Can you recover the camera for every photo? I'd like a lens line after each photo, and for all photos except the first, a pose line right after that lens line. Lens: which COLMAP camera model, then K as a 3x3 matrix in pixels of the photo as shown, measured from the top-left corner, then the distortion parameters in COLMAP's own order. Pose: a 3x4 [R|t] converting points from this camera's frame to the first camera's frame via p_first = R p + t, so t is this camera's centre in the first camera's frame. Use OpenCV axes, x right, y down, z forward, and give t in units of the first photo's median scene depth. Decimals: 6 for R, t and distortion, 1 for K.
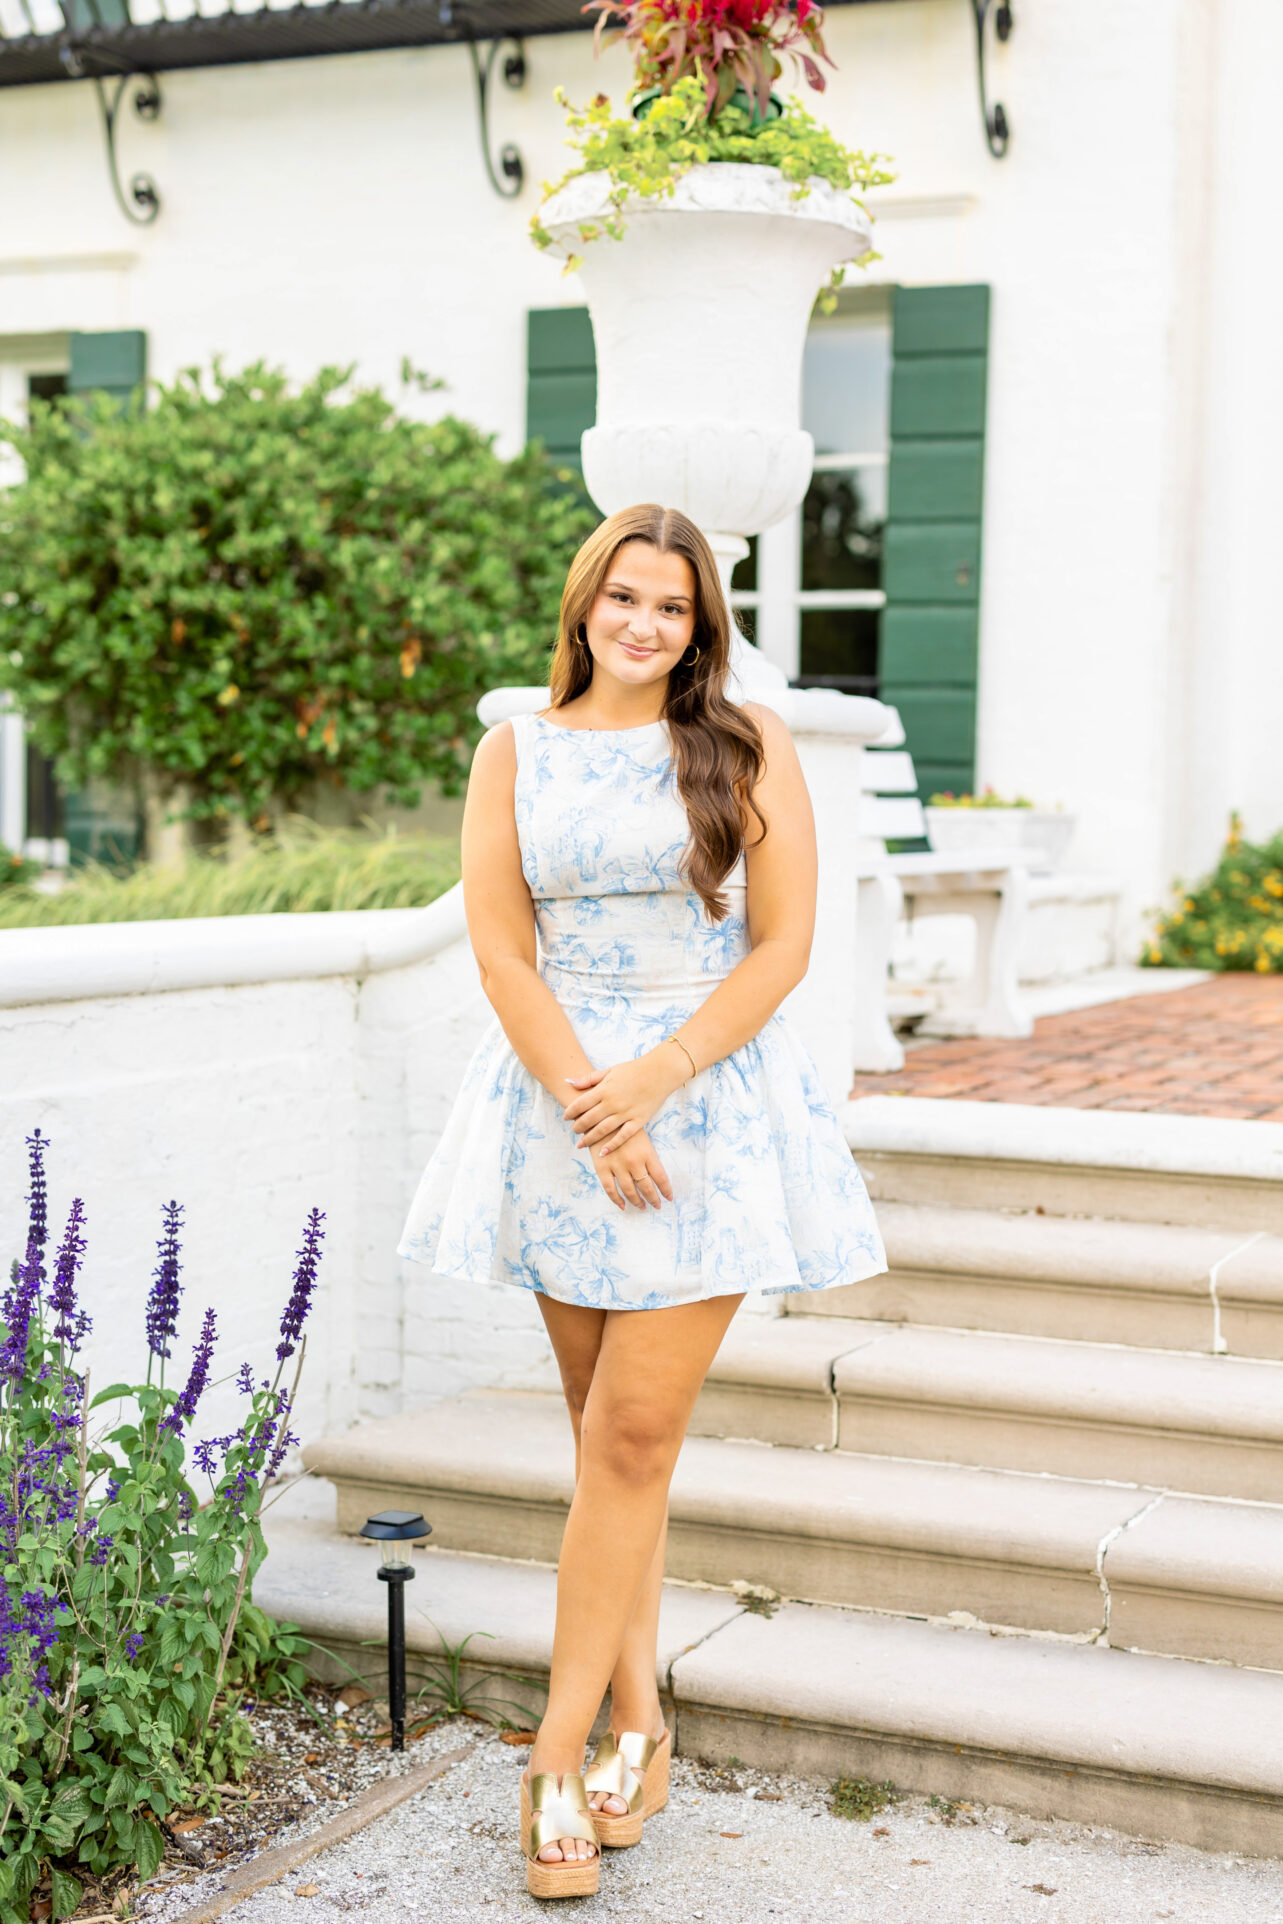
lens RADIAL K [[2831.9, 0, 561.6], [0, 2831.9, 961.8], [0, 0, 1]] dist [0.022567, -0.029689]
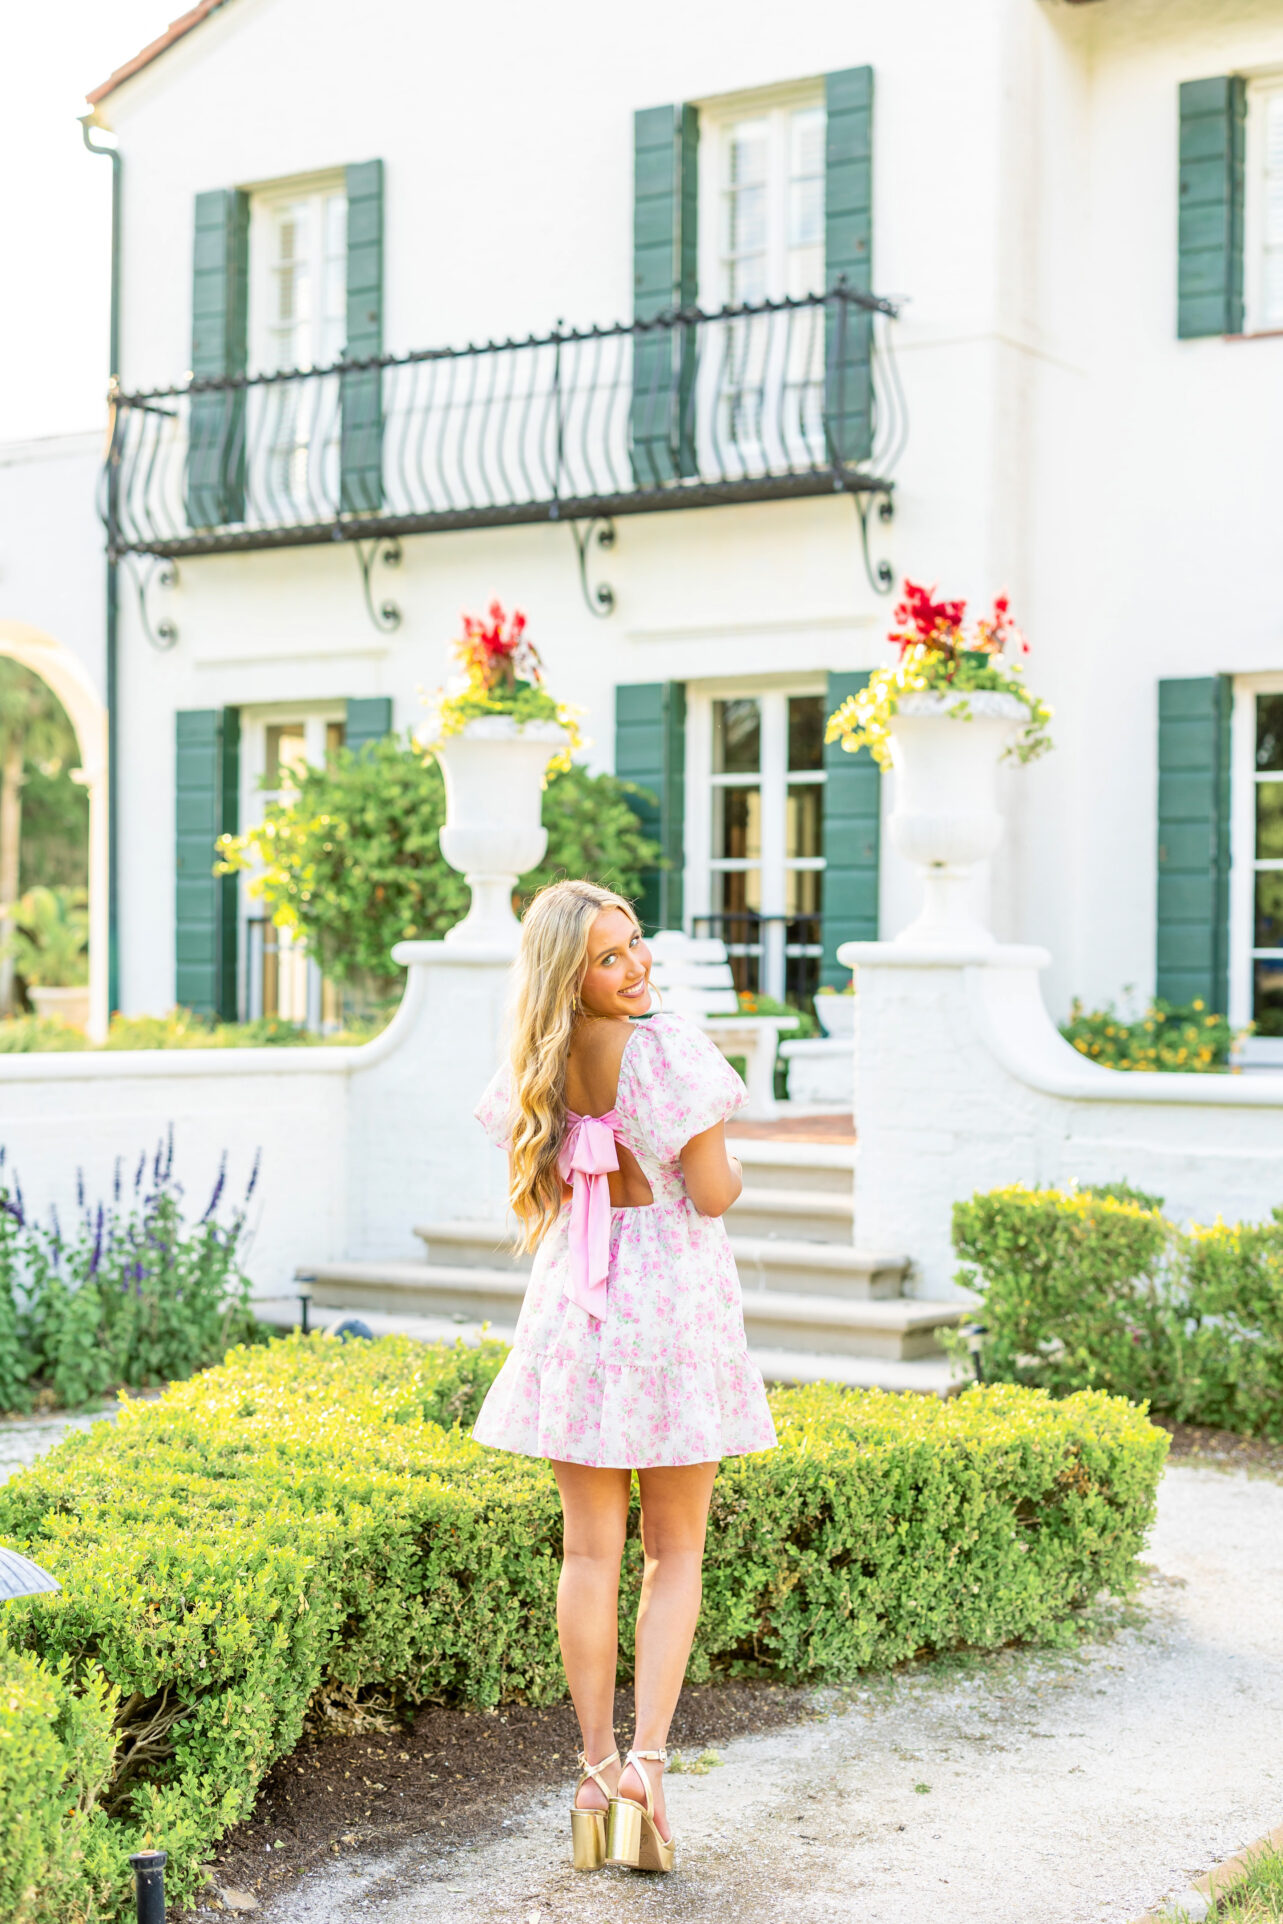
lens RADIAL K [[3058.8, 0, 641.5], [0, 3058.8, 962.0], [0, 0, 1]] dist [0.003225, 0.071435]
pose [[0.987007, -0.008987, -0.160426, 0.310287], [-0.001647, 0.997816, -0.066031, 0.043218], [0.160669, 0.065437, 0.984837, -0.761517]]
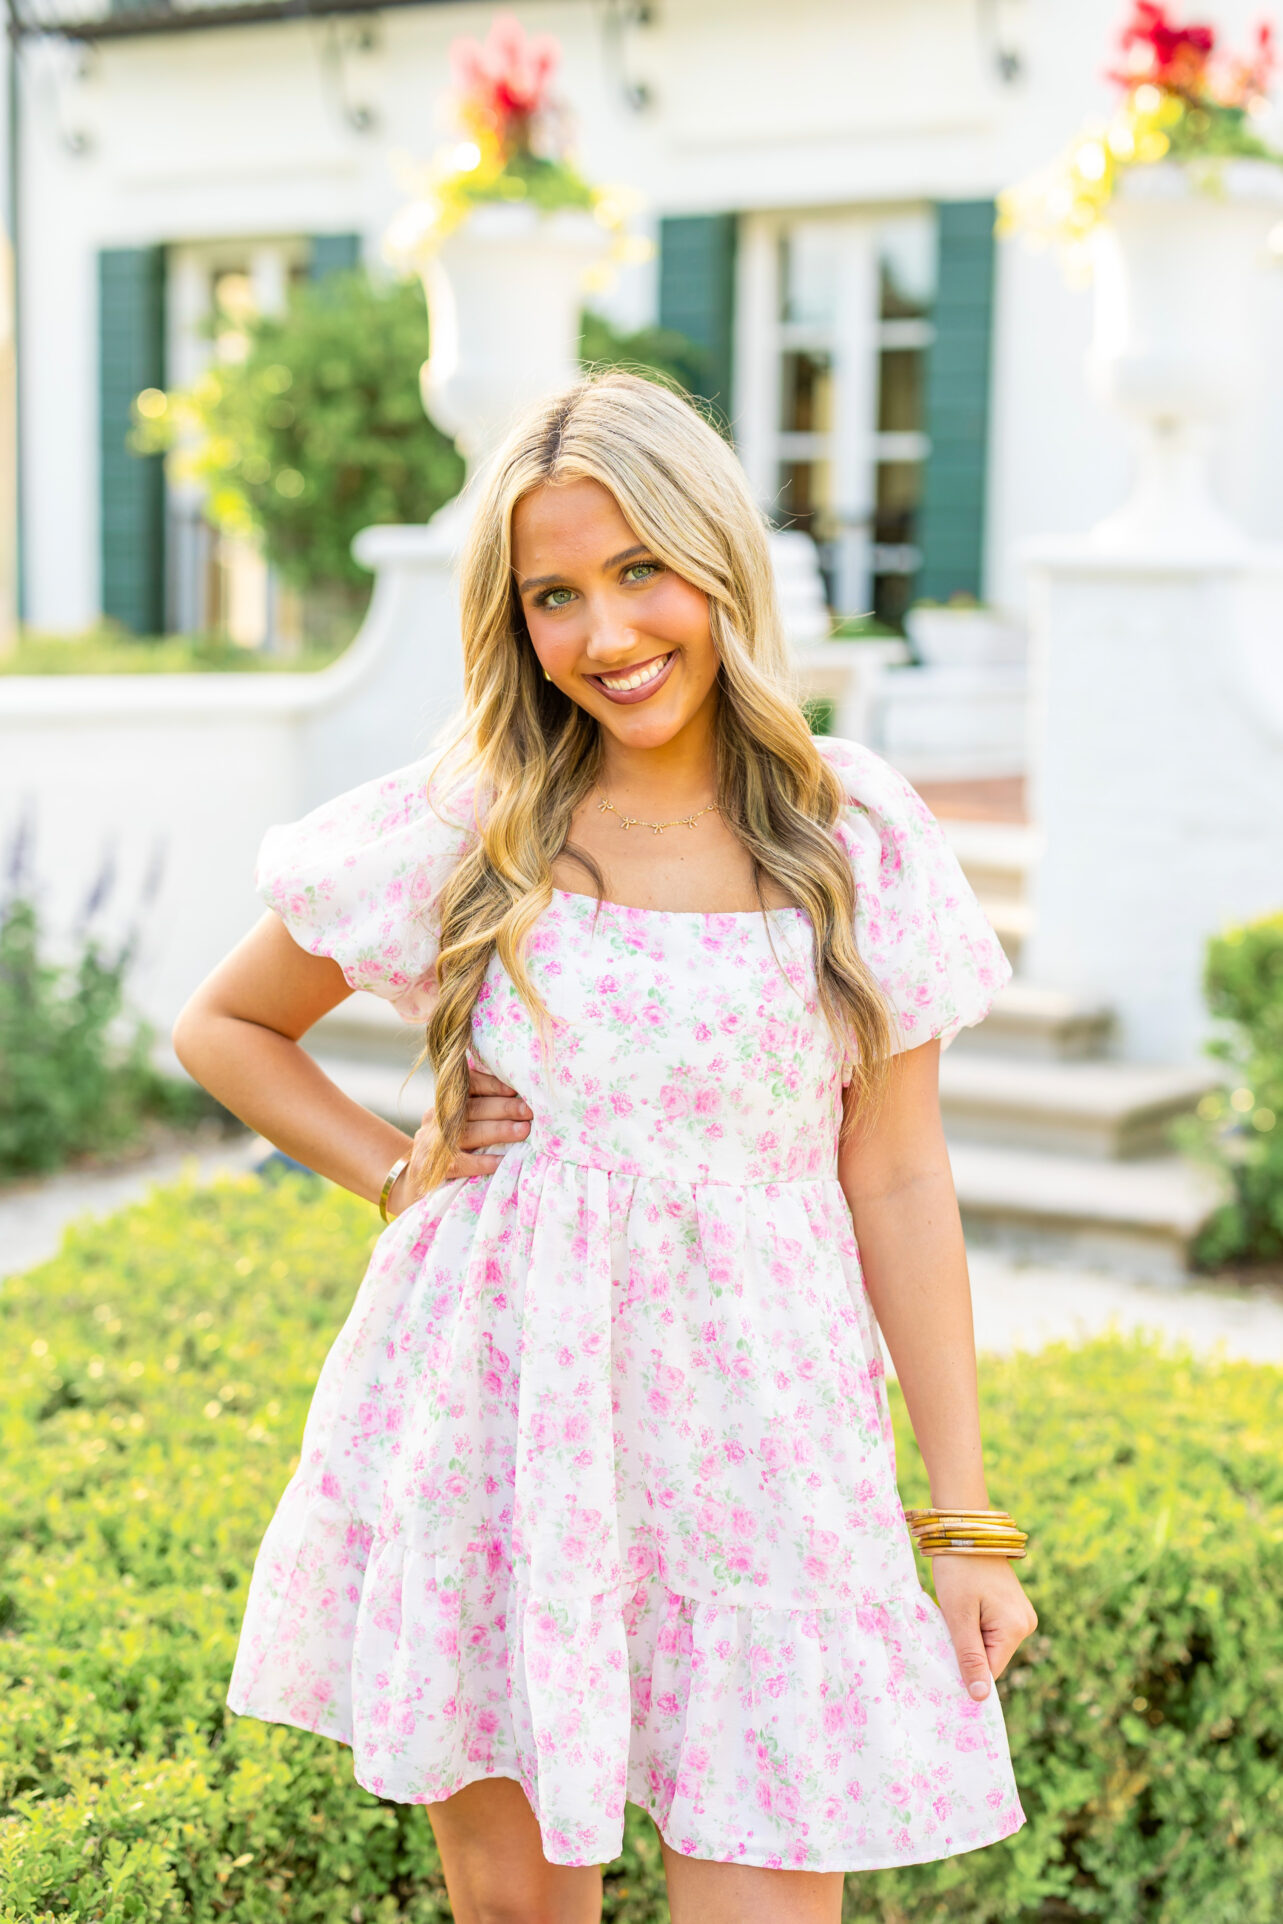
lens RADIAL K [[3058.8, 0, 641.5], [0, 3058.8, 962.0], [0, 0, 1]] dist [0.003225, 0.071435]
pose [[0.987879, 0.023251, -0.153476, 0.220020], [-0.014421, 0.998189, 0.058400, 0.021891], [0.154556, -0.055479, 0.986425, -0.379598]]
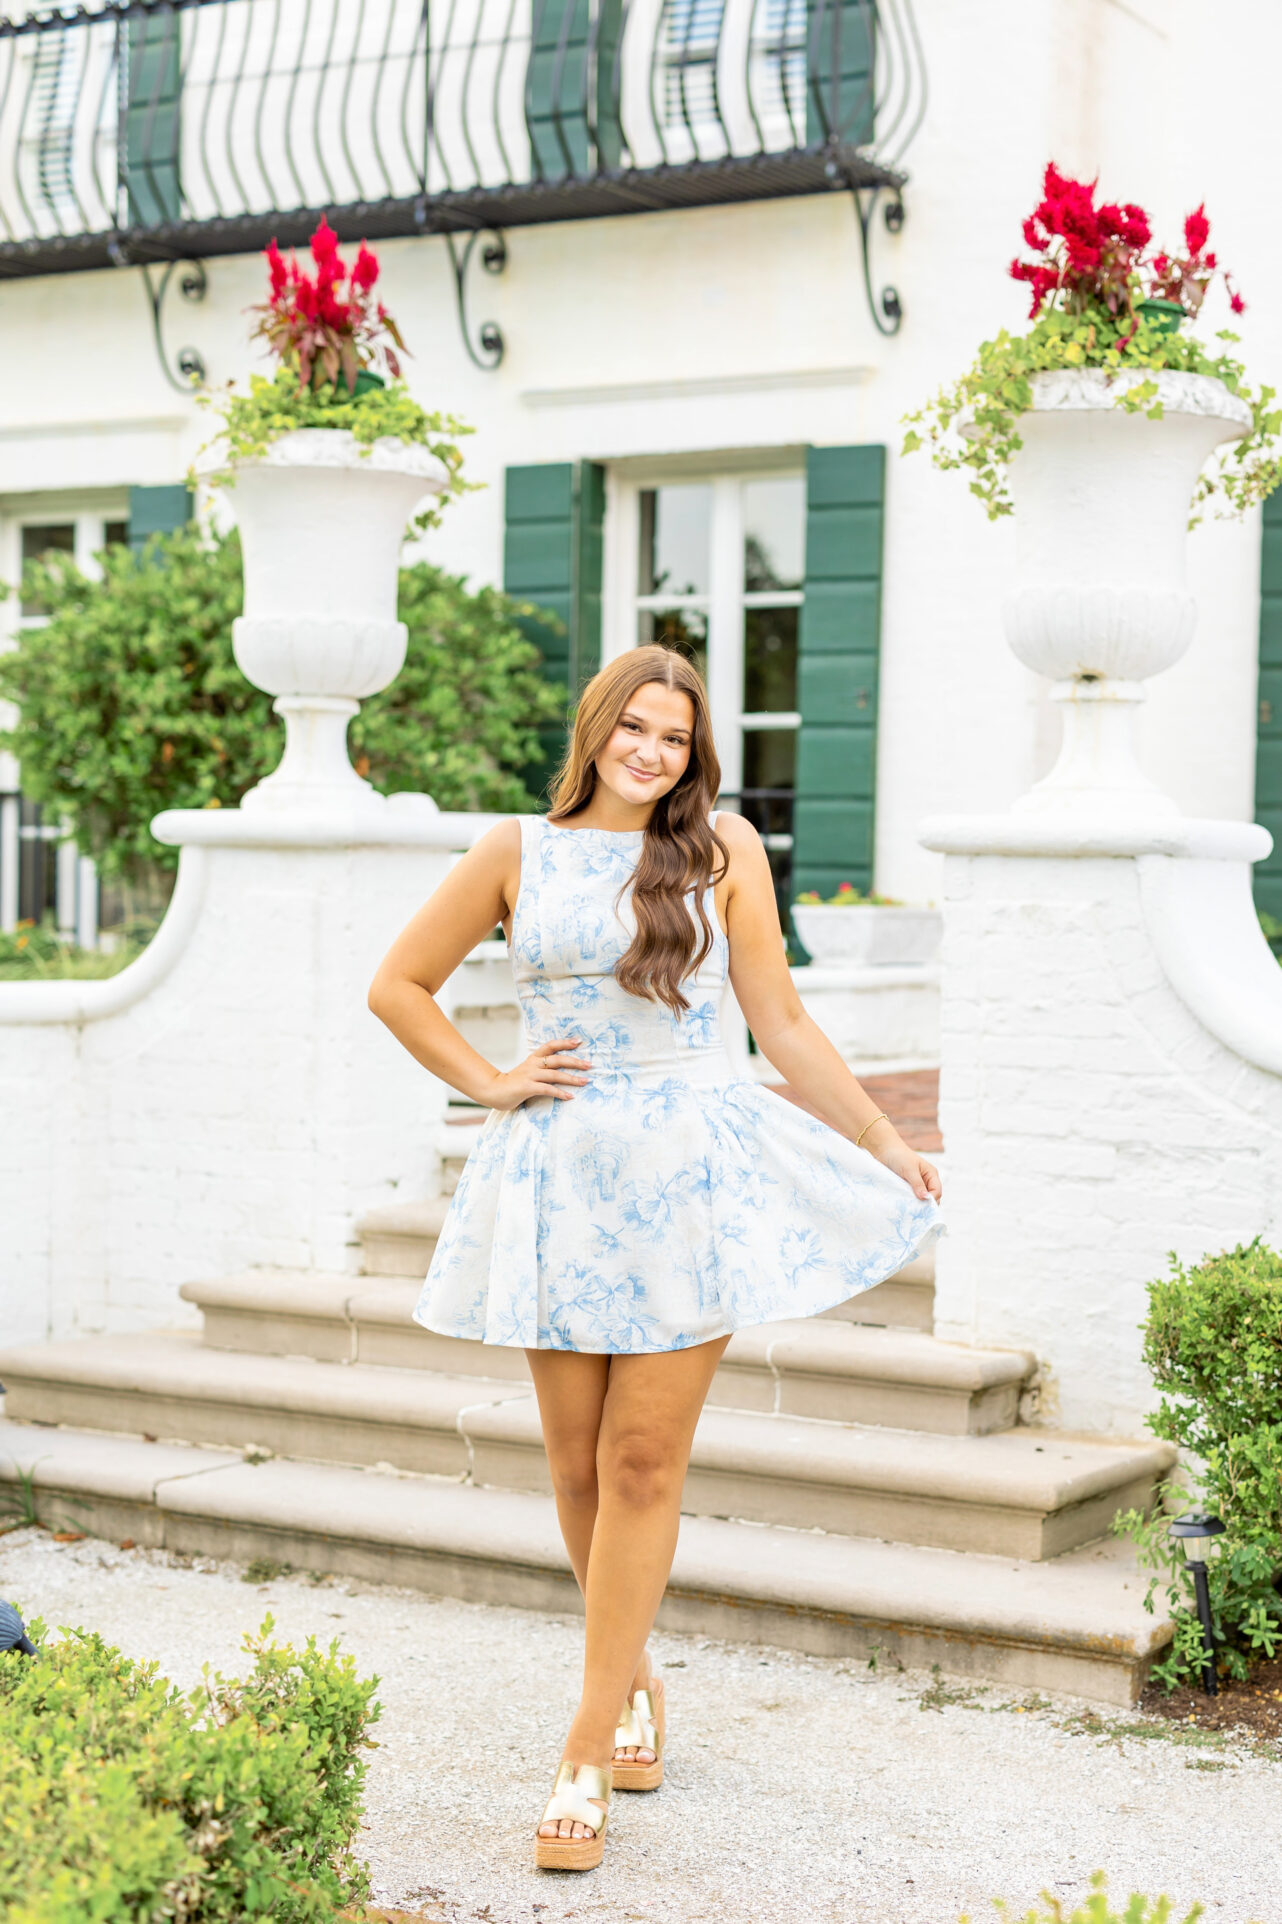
lens RADIAL K [[3067.0, 0, 707.9], [0, 3067.0, 1063.4], [0, 0, 1]] dist [0.030014, -0.013415]
pose [[0.995508, 0.007323, -0.094392, 0.210091], [-0.007711, 0.999963, -0.003744, 0.015334], [0.094362, 0.004455, 0.995528, -0.246179]]
